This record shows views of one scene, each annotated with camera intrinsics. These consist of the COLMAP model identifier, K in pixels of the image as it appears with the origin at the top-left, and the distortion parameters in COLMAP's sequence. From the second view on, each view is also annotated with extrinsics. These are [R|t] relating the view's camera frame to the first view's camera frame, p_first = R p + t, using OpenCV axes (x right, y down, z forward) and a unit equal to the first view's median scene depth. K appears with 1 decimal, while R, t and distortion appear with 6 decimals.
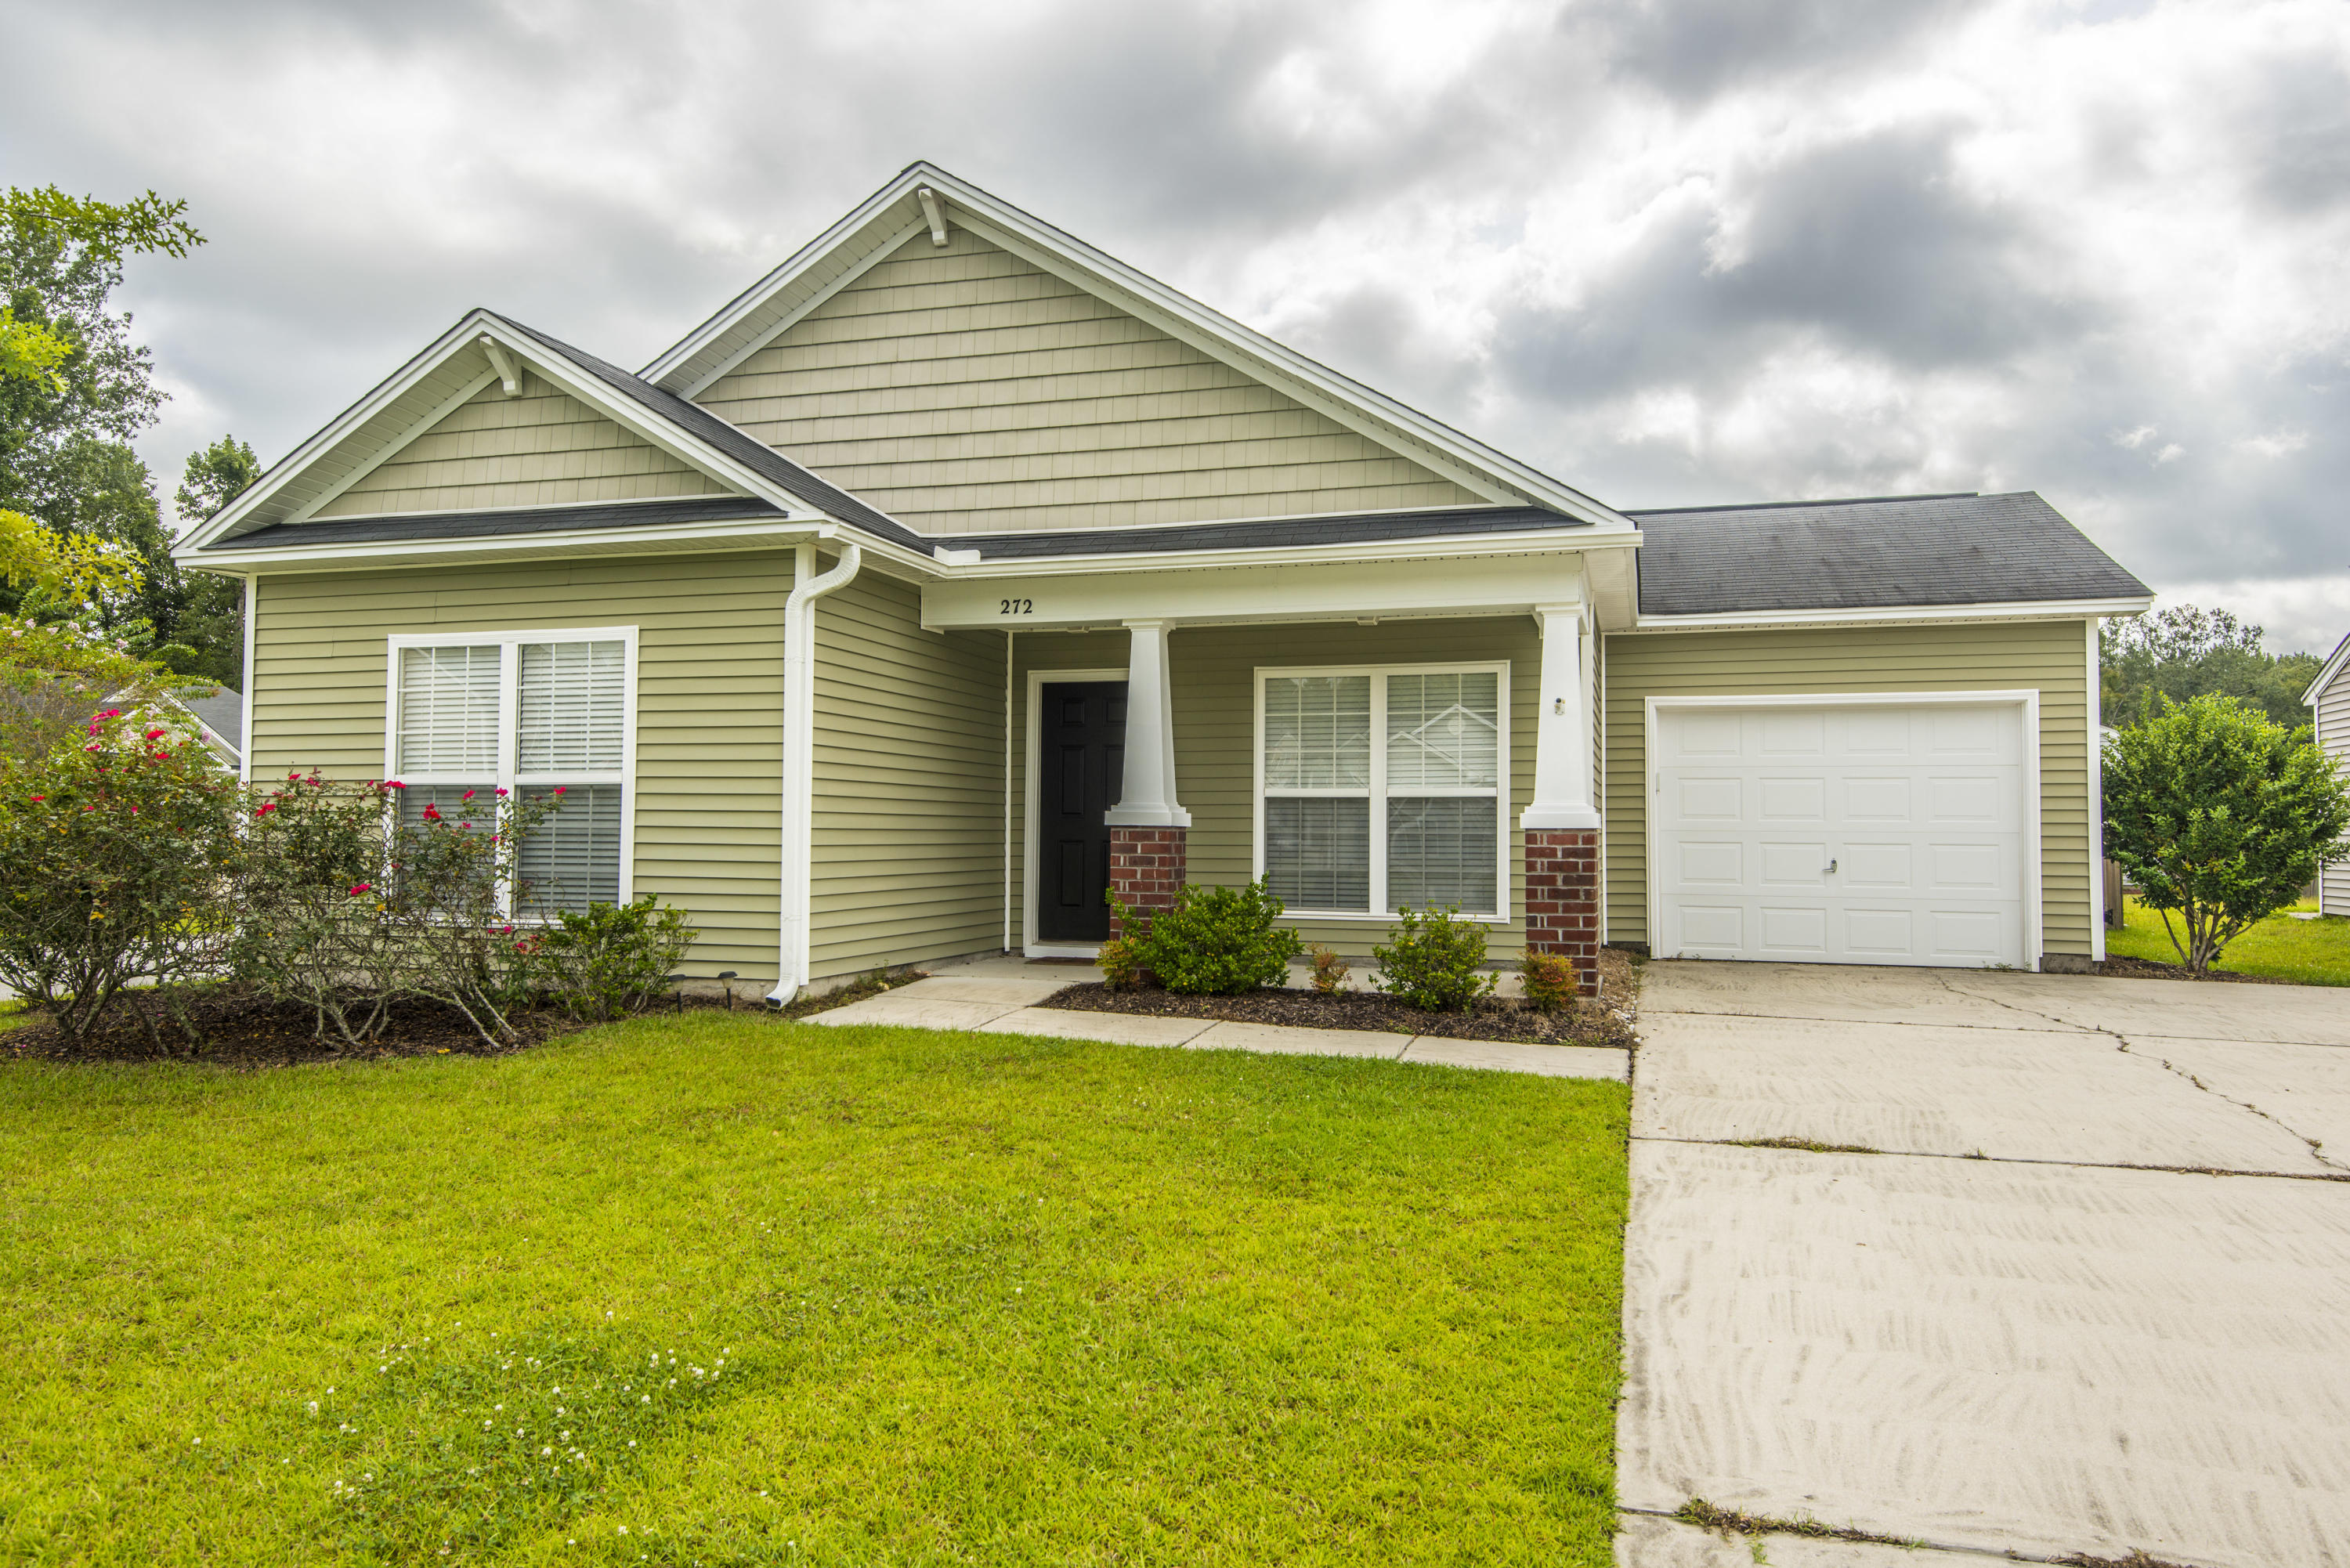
lens RADIAL K [[1544.9, 0, 1177.7], [0, 1544.9, 769.7], [0, 0, 1]] dist [0.034440, -0.022813]
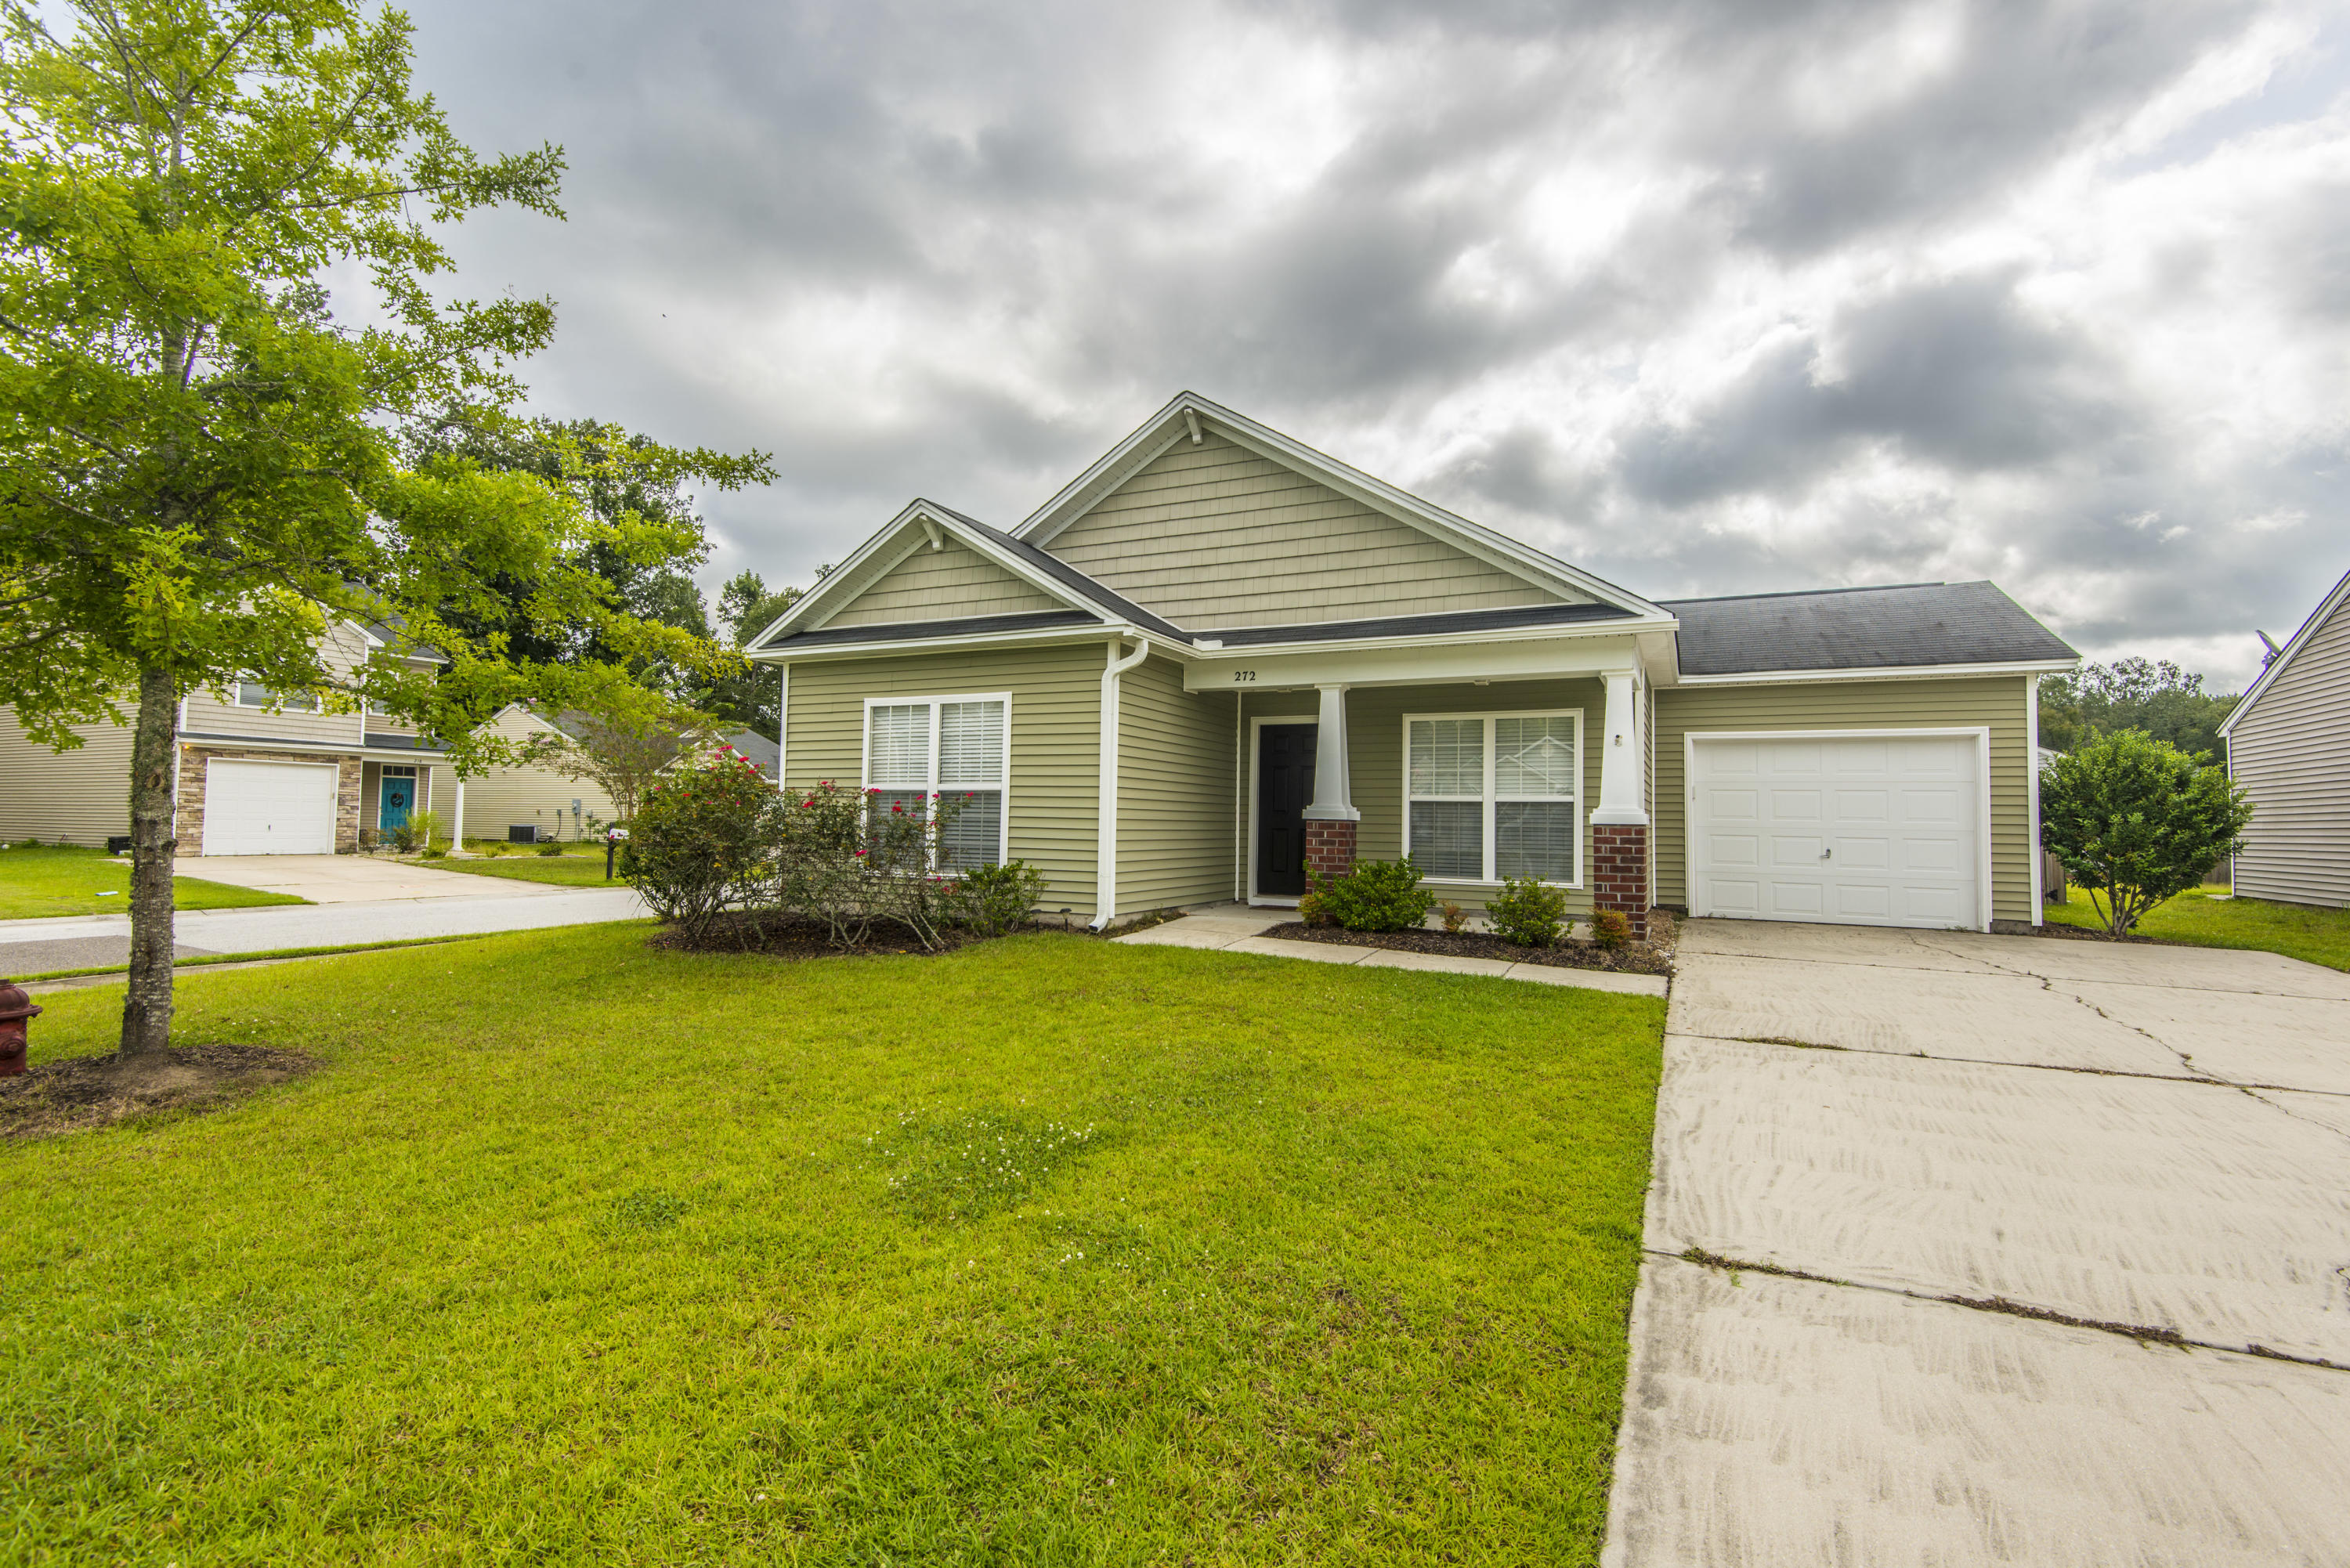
lens RADIAL K [[1059.6, 0, 1179.1], [0, 1059.6, 768.5], [0, 0, 1]] dist [0.031600, -0.015615]
pose [[0.987864, 0.002027, -0.155310, -0.005711], [-0.003827, 0.999929, -0.011287, -0.001560], [0.155276, 0.011744, 0.987801, -0.053377]]
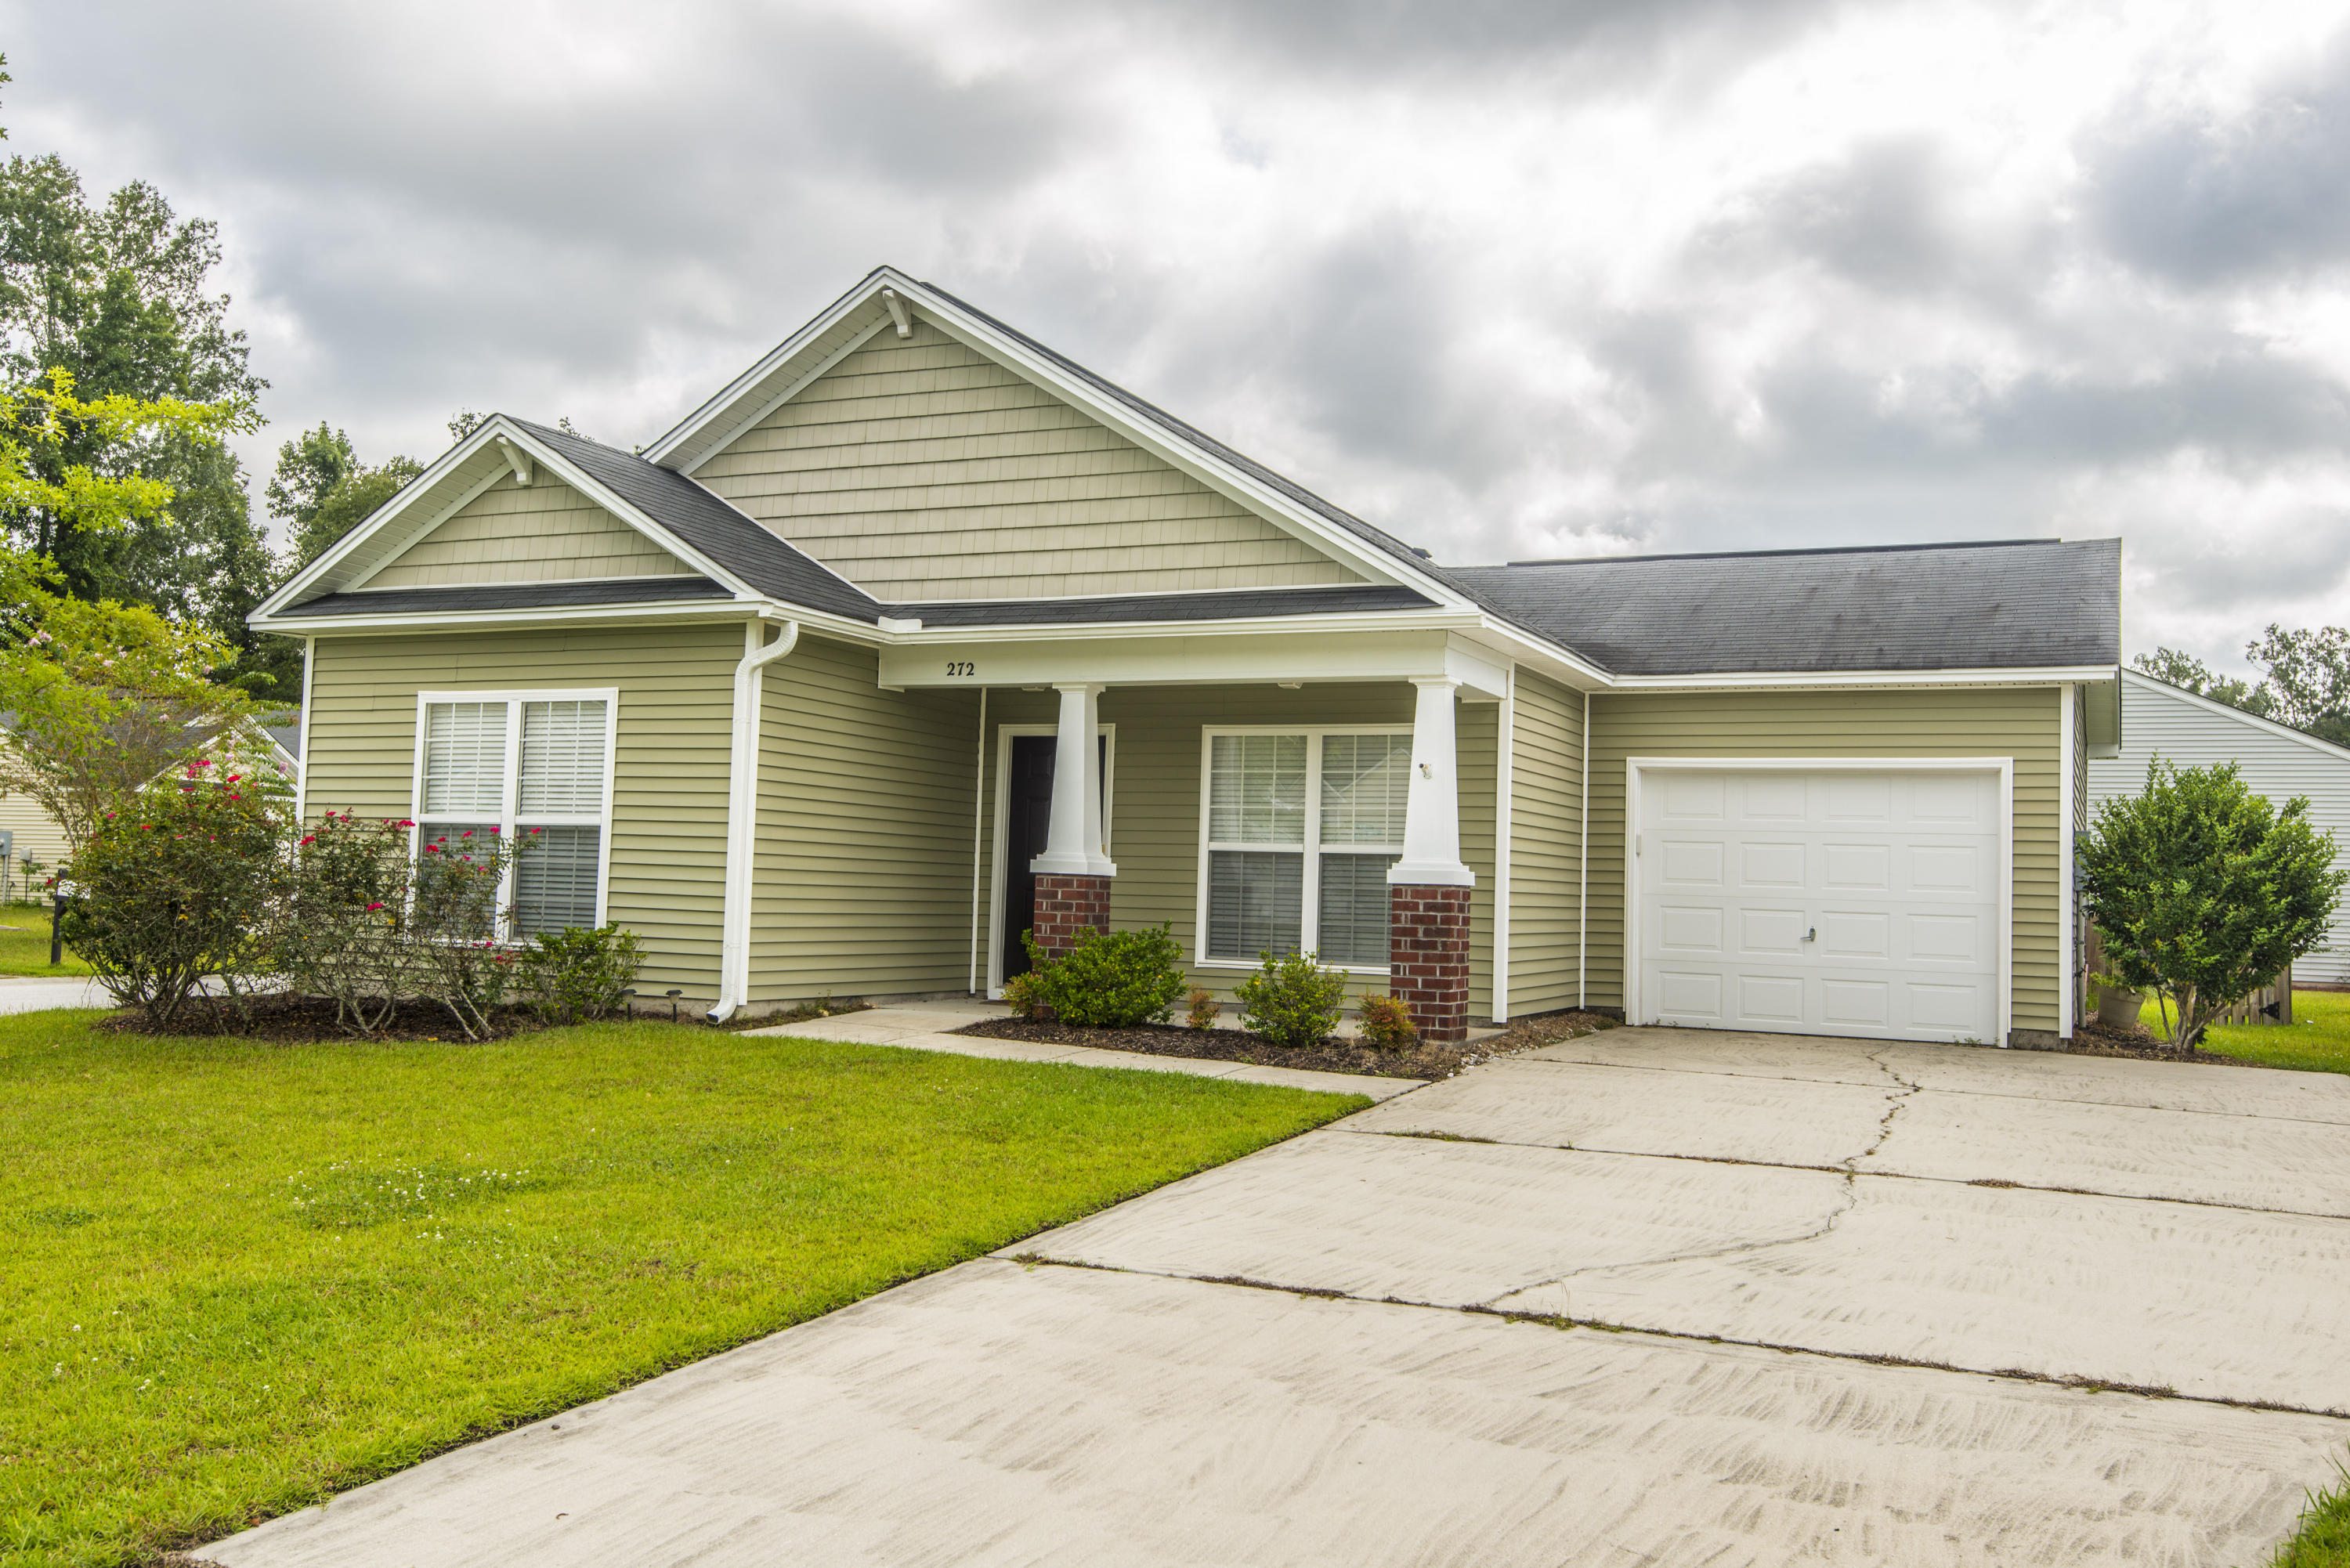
lens RADIAL K [[2002.4, 0, 1176.6], [0, 2002.4, 751.2], [0, 0, 1]] dist [0.024726, -0.021855]
pose [[0.989674, 0.014668, -0.142586, 0.261360], [-0.019374, 0.999311, -0.031670, -0.006590], [0.142023, 0.034105, 0.989276, -0.388673]]
